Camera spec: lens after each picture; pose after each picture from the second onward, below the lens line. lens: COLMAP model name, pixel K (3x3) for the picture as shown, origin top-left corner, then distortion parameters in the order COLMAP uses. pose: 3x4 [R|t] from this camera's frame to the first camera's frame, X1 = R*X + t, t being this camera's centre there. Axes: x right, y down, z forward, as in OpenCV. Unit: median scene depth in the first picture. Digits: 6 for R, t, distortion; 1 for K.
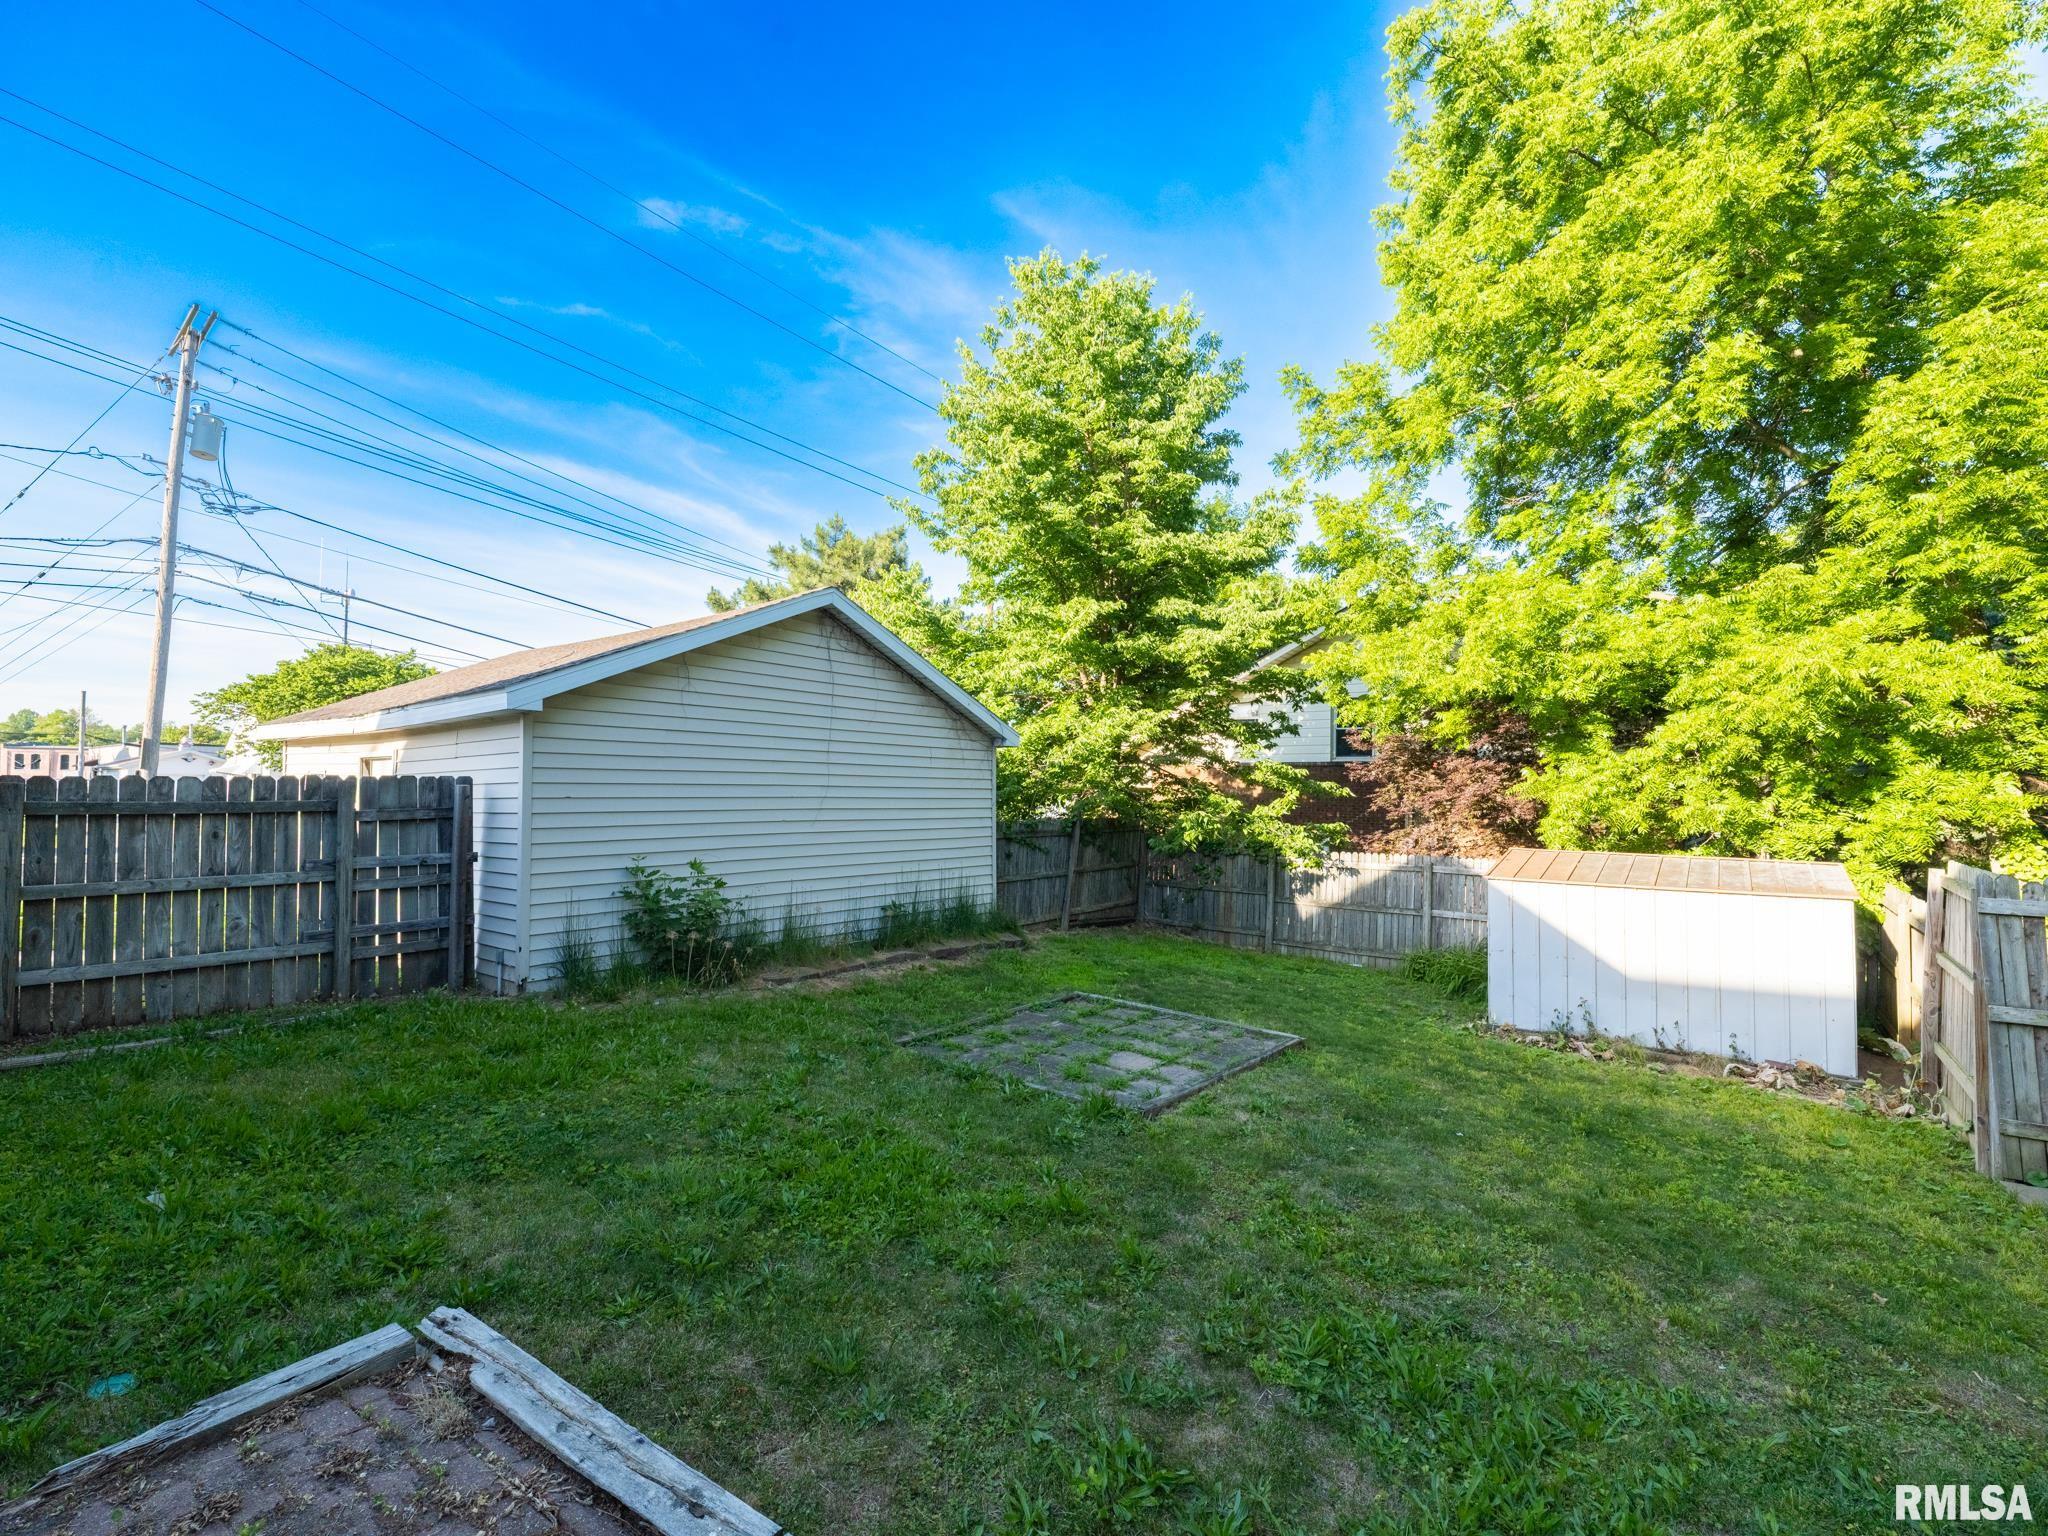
lens RADIAL K [[921.0, 0, 1024.0], [0, 921.0, 768.0], [0, 0, 1]] dist [-0.002963, 0.000024]
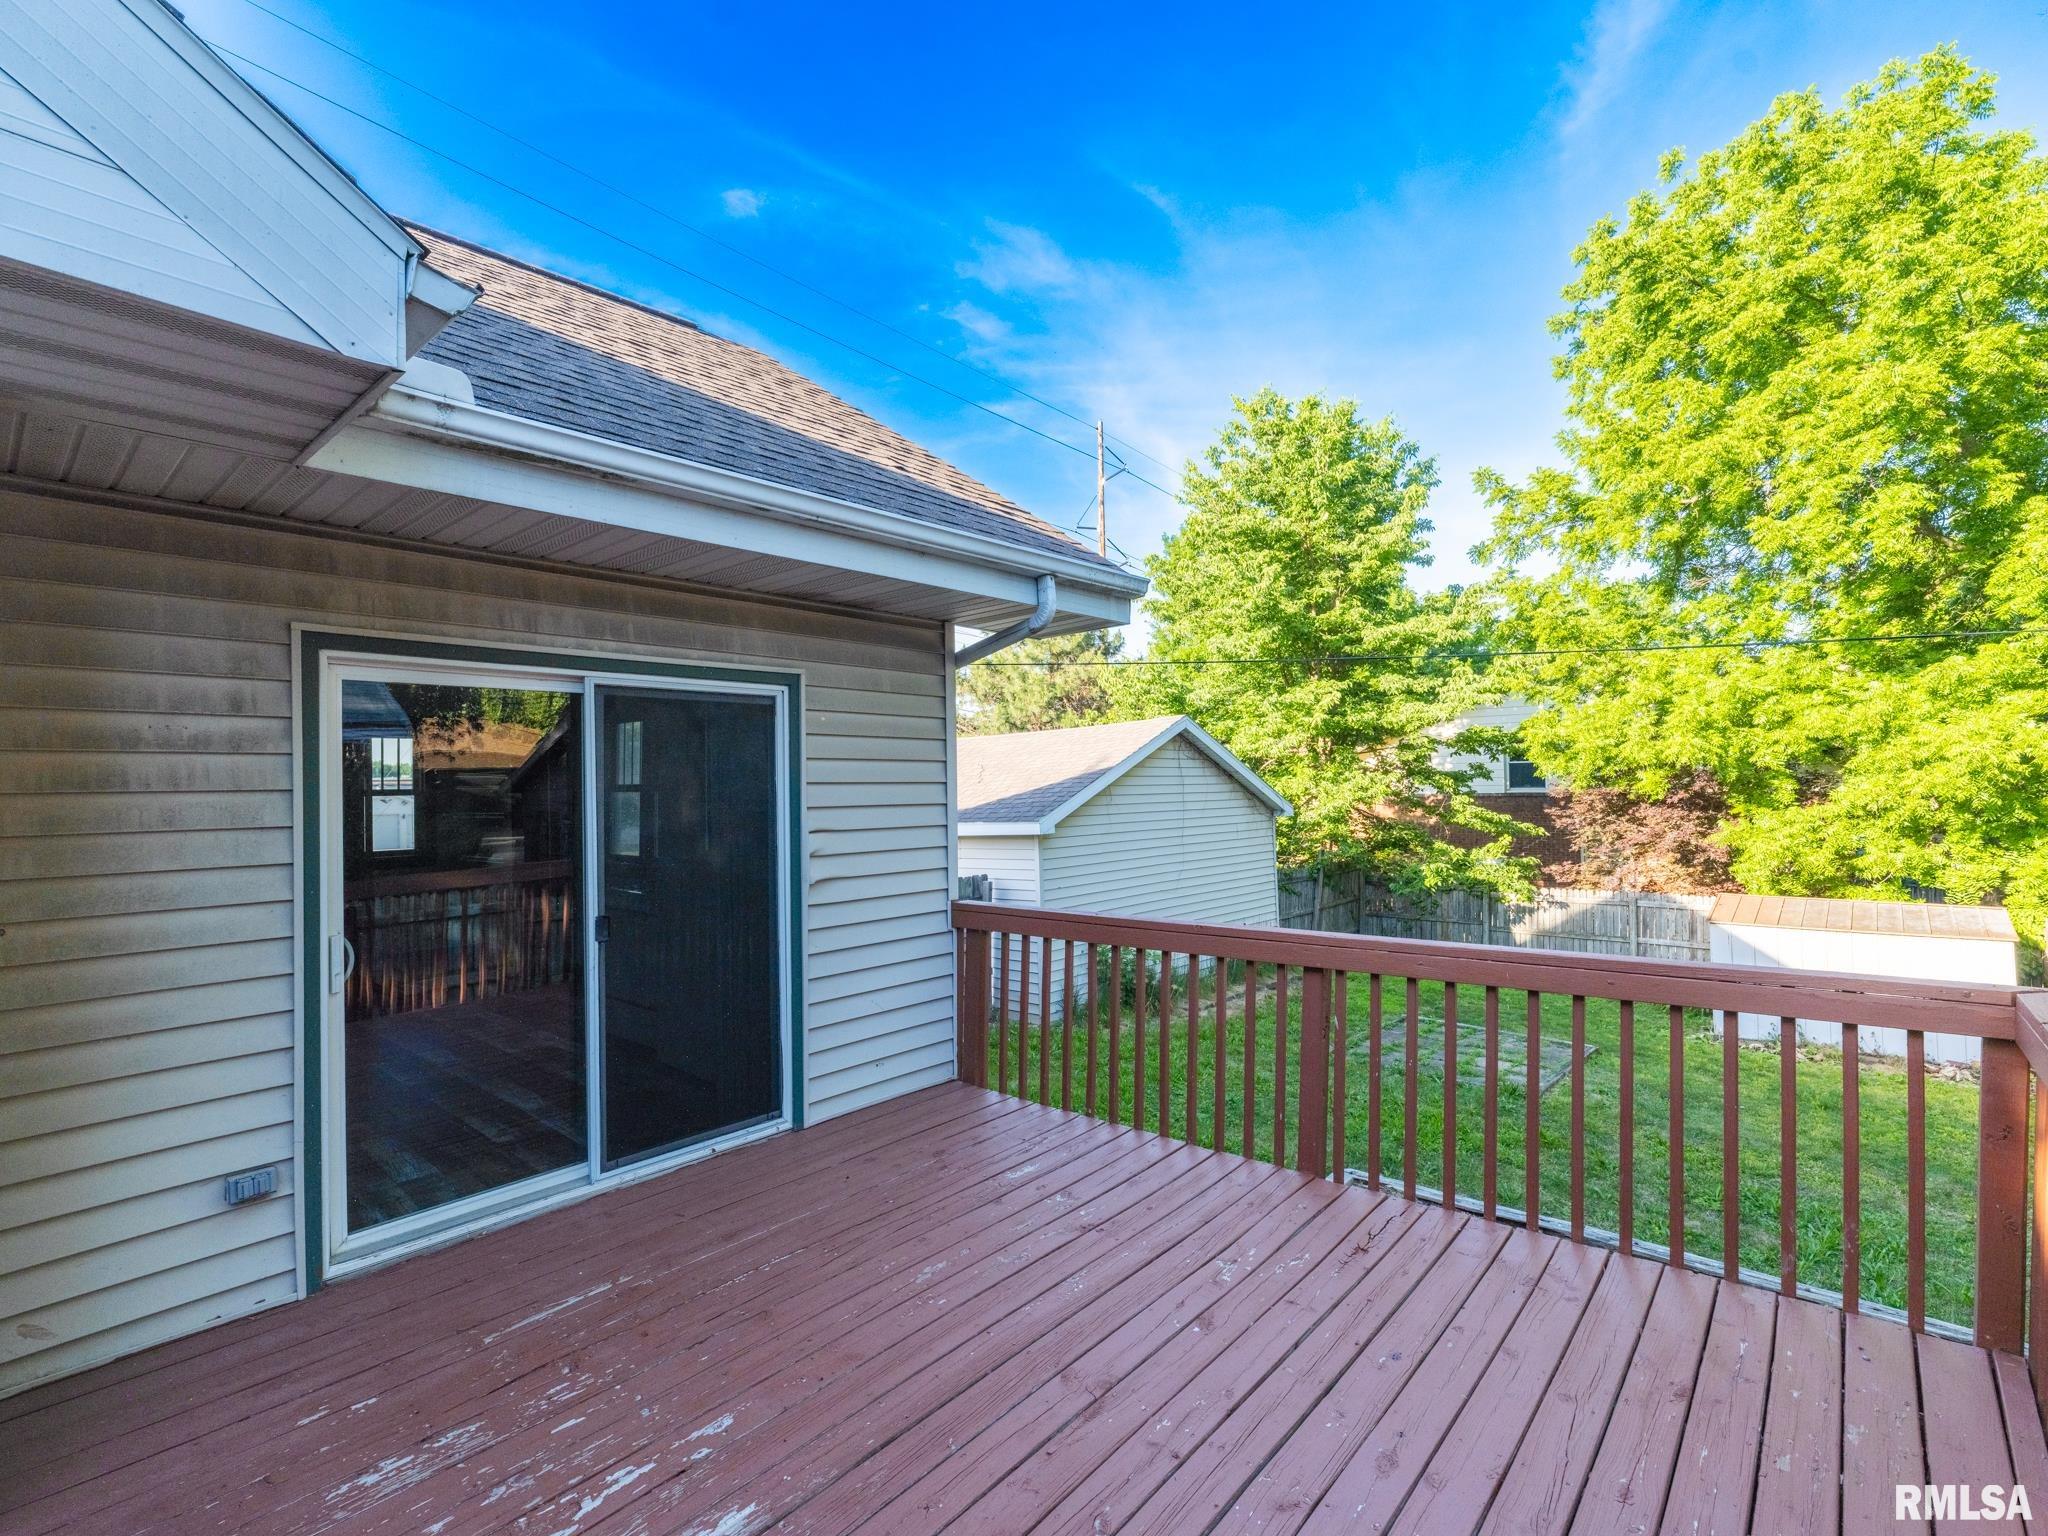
lens RADIAL K [[961.4, 0, 999.9], [0, 961.4, 768.3], [0, 0, 1]] dist [-0.003563, -0.000209]
pose [[0.995234, -0.033665, -0.091520, -0.299718], [0.034059, 0.999416, 0.002752, -0.112068], [0.091373, -0.005856, 0.995799, -0.362905]]
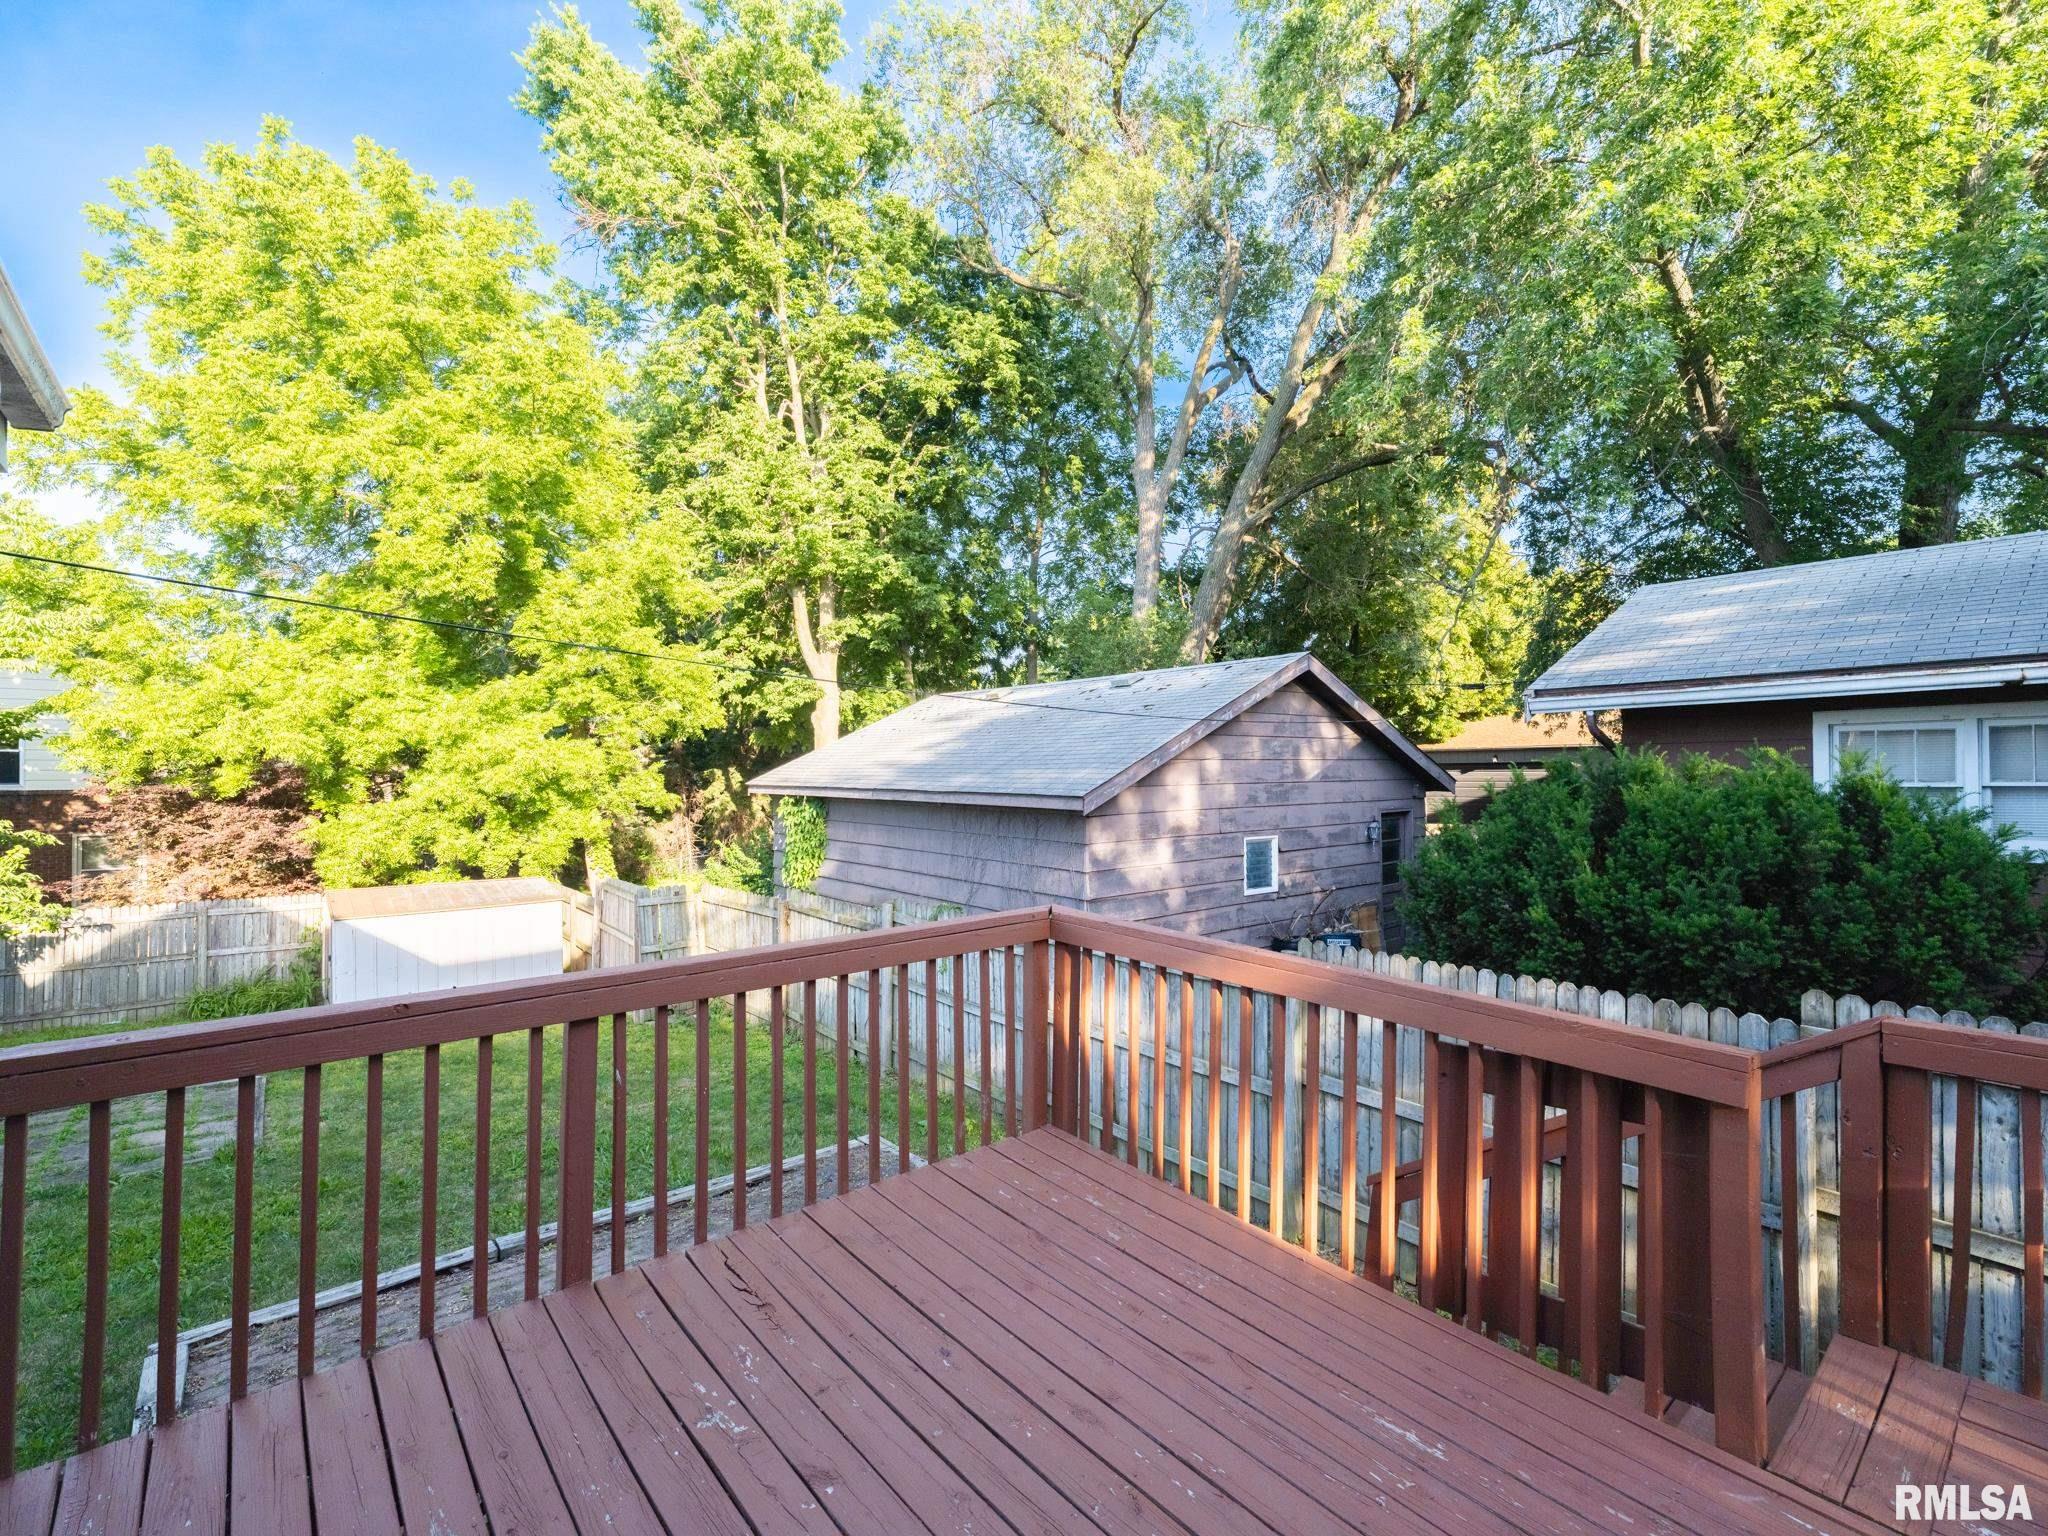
lens RADIAL K [[921.0, 0, 1024.0], [0, 921.0, 768.0], [0, 0, 1]] dist [-0.002963, 0.000024]
pose [[0.230666, -0.013524, 0.972939, -0.440004], [-0.021342, 0.999593, 0.018954, -0.116118], [-0.972799, -0.025137, 0.230284, -0.200185]]
